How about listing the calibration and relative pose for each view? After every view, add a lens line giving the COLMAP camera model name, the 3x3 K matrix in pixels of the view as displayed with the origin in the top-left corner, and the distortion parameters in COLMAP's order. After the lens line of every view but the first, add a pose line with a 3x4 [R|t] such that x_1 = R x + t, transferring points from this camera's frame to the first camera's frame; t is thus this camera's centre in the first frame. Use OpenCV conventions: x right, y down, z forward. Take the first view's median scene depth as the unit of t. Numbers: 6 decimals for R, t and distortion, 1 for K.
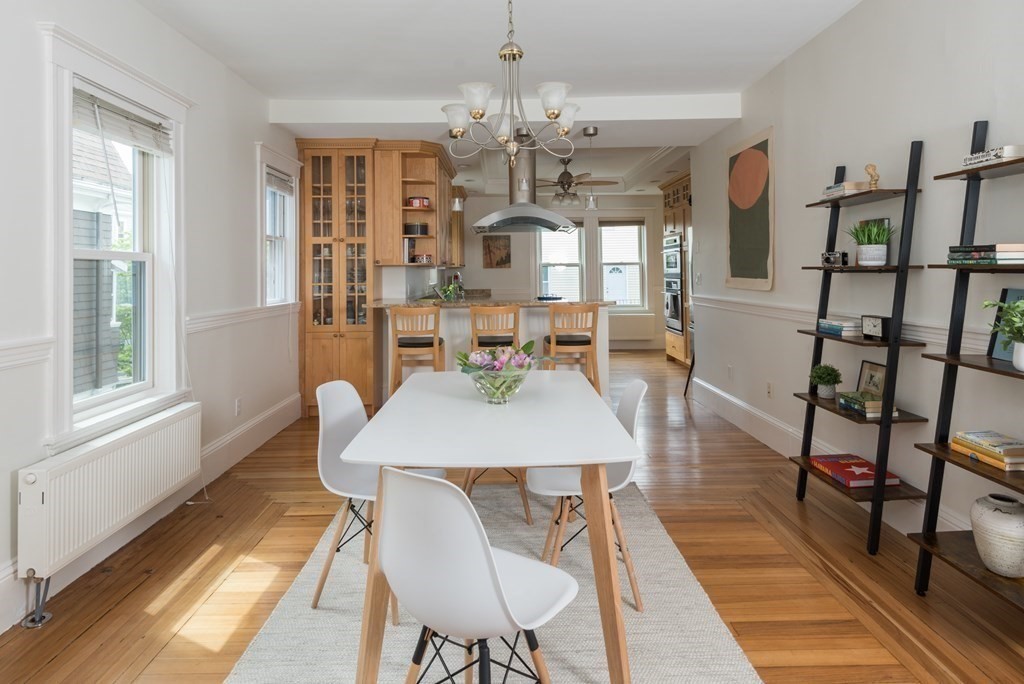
lens RADIAL K [[572.5, 0, 511.3], [0, 572.5, 263.2], [0, 0, 1]] dist [-0.002170, -0.001944]
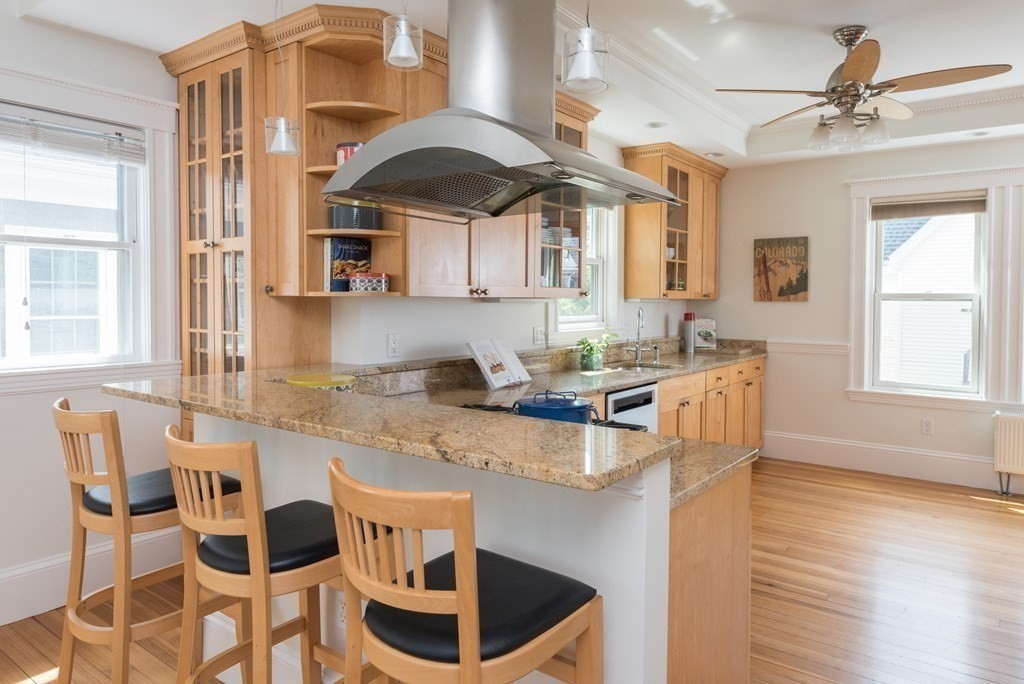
lens RADIAL K [[649.9, 0, 540.1], [0, 649.9, 317.1], [0, 0, 1]] dist [0.005996, 0.000678]
pose [[0.796652, 0.033257, -0.603522, 0.281230], [-0.006423, 0.998895, 0.046566, -0.005413], [0.604404, -0.033221, 0.795985, 0.711452]]
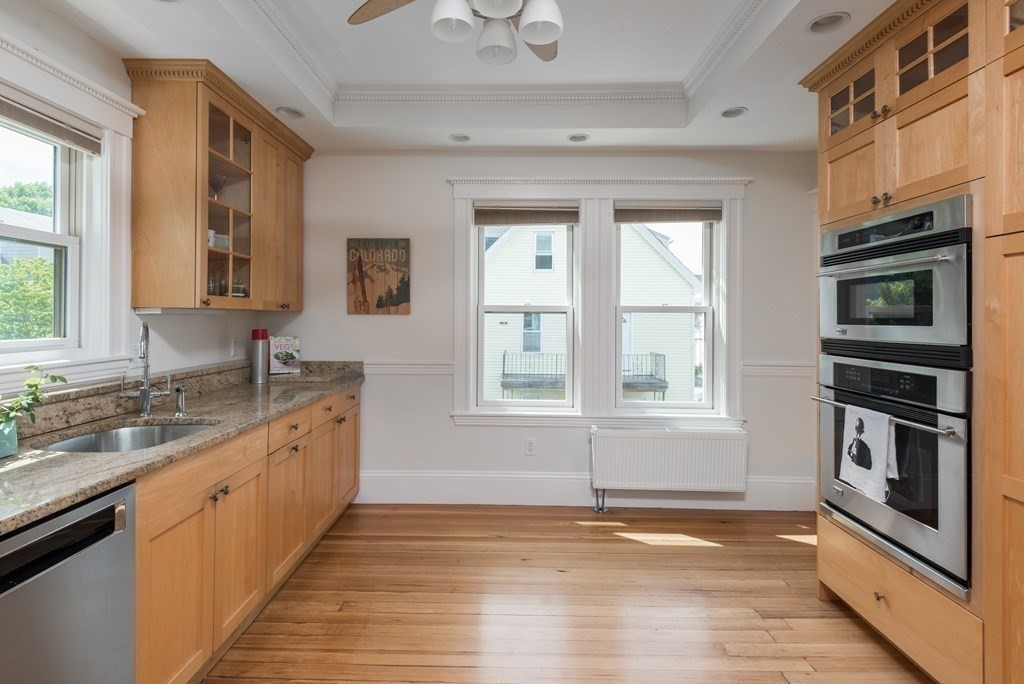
lens RADIAL K [[494.5, 0, 498.0], [0, 494.5, 314.6], [0, 0, 1]] dist [0.020484, -0.000748]
pose [[0.998543, 0.017753, -0.050967, 0.151334], [-0.017288, 0.999805, 0.009544, 0.007145], [0.051126, -0.008649, 0.998655, 1.120272]]
